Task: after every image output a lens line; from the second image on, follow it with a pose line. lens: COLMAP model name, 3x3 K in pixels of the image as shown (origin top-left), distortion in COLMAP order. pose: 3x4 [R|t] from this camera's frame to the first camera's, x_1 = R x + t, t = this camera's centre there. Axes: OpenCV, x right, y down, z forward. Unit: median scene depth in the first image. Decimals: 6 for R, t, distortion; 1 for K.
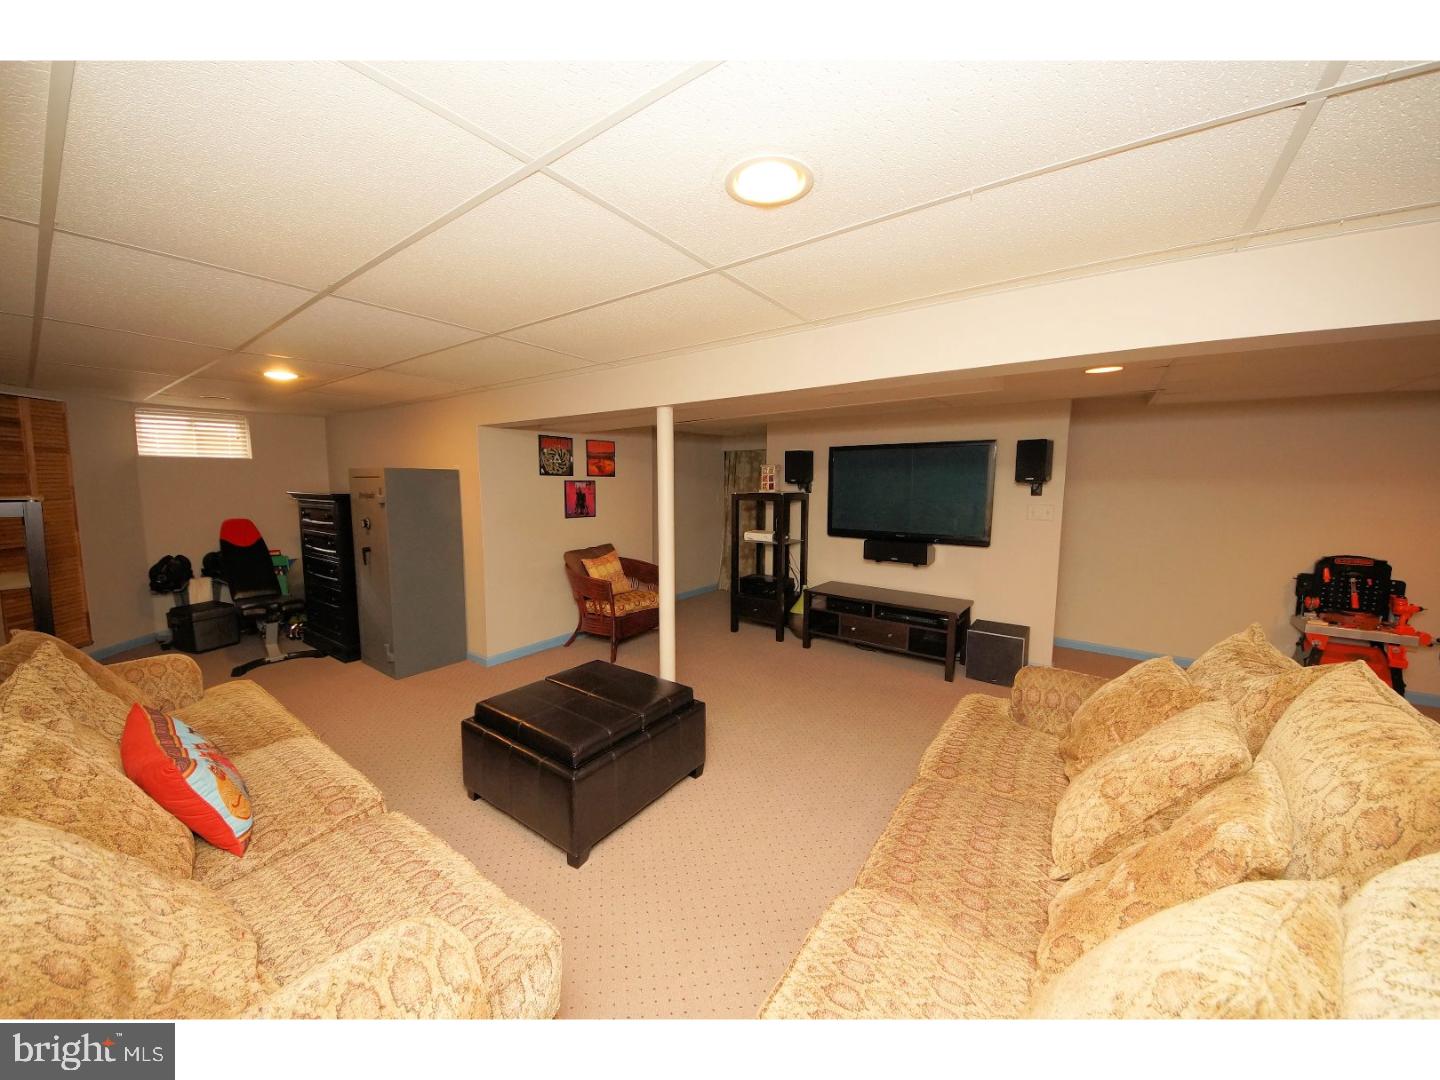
lens RADIAL K [[524.3, 0, 731.1], [0, 524.3, 538.1], [0, 0, 1]] dist [0.000754, -0.000017]
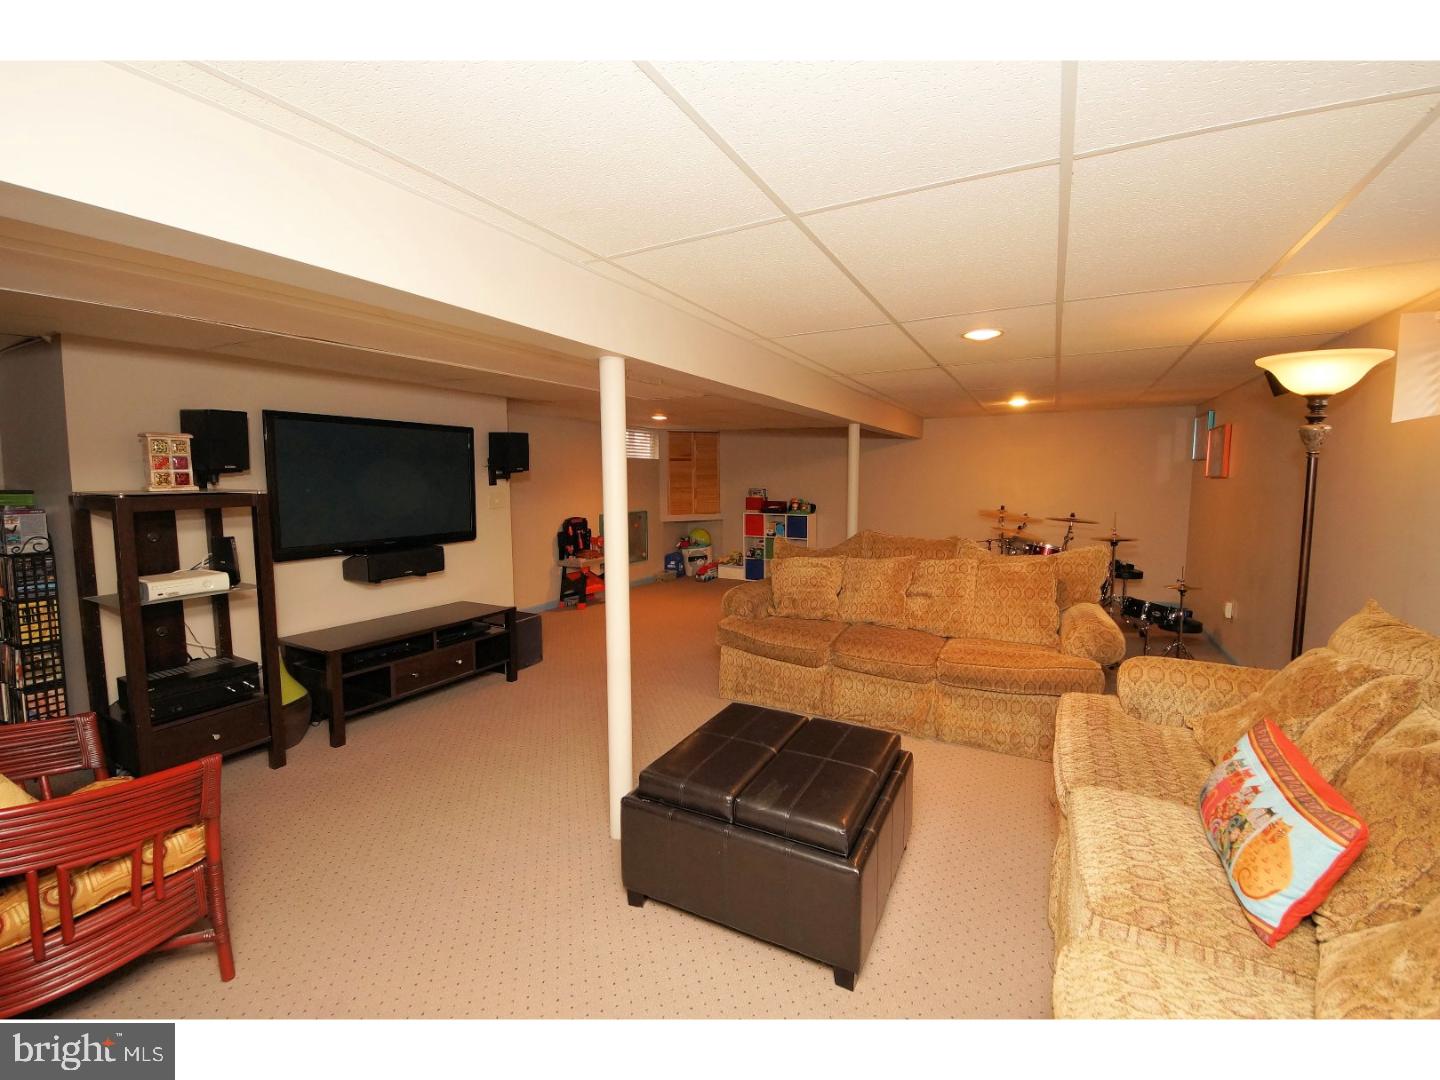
lens RADIAL K [[600.9, 0, 719.8], [0, 600.9, 537.5], [0, 0, 1]] dist [0.025241, -0.000052]
pose [[-0.132995, -0.105230, 0.985515, -0.644638], [0.099886, 0.987862, 0.118960, -0.072236], [-0.986071, 0.114260, -0.120869, 0.687115]]
